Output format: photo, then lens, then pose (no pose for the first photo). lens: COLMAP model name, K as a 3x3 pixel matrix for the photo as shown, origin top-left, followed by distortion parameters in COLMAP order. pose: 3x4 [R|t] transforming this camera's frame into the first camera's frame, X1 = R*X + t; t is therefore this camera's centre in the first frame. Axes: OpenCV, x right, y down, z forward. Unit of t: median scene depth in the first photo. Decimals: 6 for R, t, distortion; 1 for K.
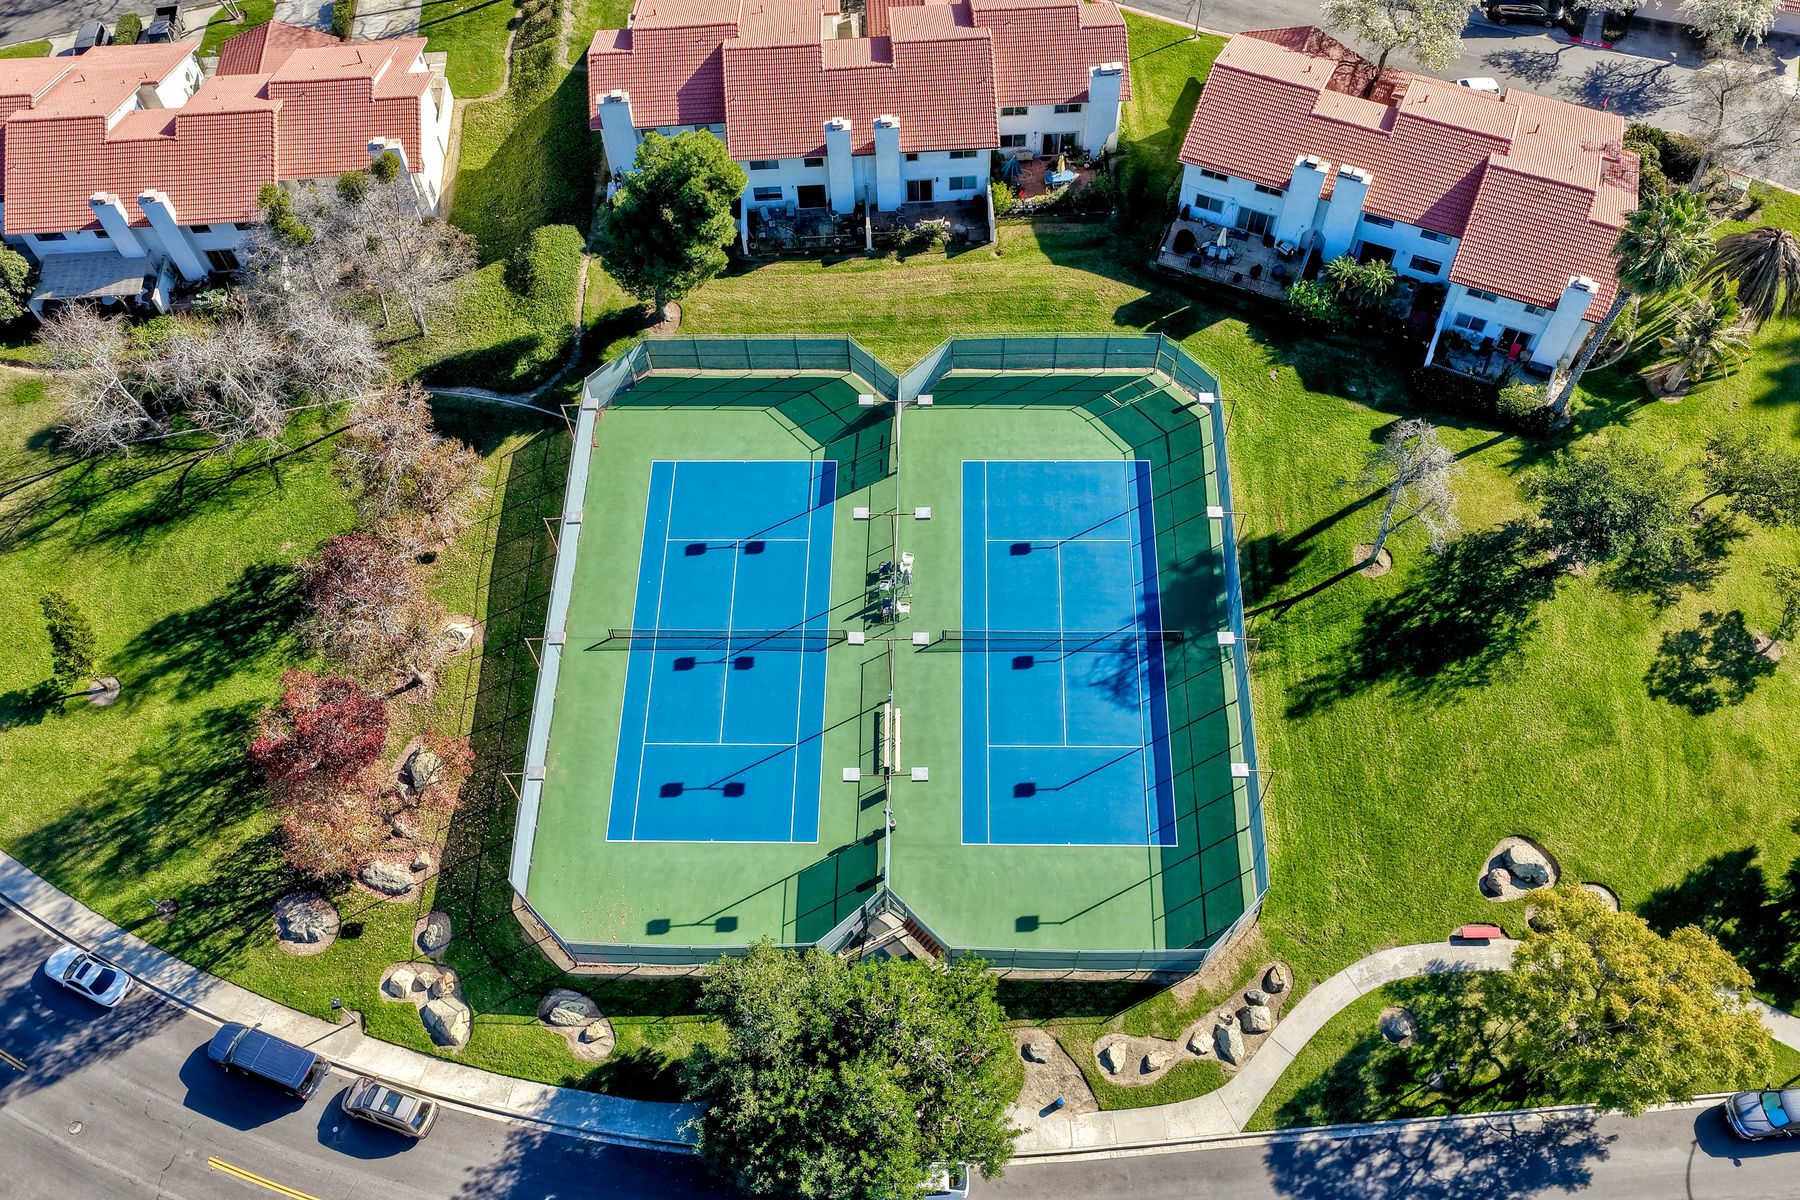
lens RADIAL K [[1503.7, 0, 900.0], [0, 1503.7, 600.0], [0, 0, 1]] dist [-0.033413, 0.070547]
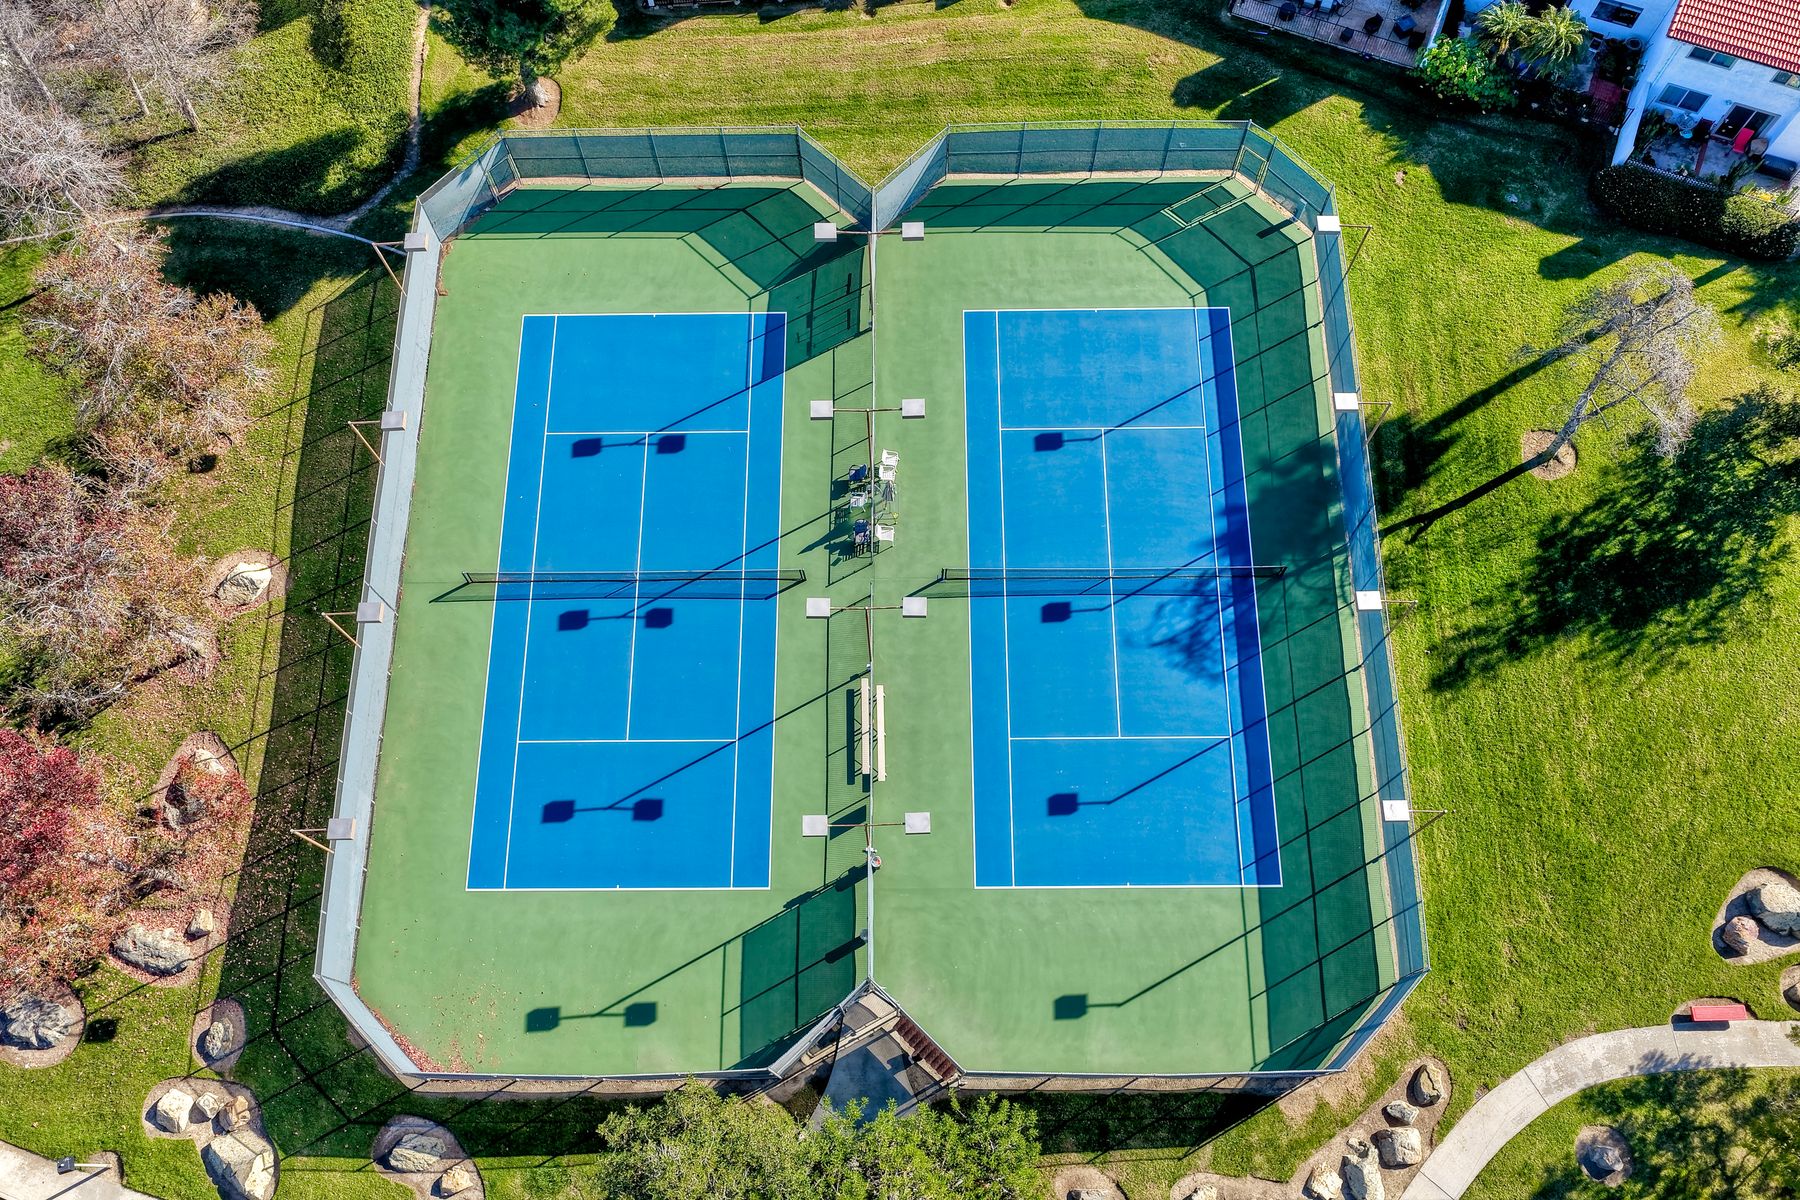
lens RADIAL K [[1503.7, 0, 900.0], [0, 1503.7, 600.0], [0, 0, 1]] dist [-0.033413, 0.070547]
pose [[0.999632, -0.016424, 0.021609, -0.006373], [0.012886, 0.987873, 0.154731, -0.072717], [-0.023888, -0.154396, 0.987720, 0.304086]]
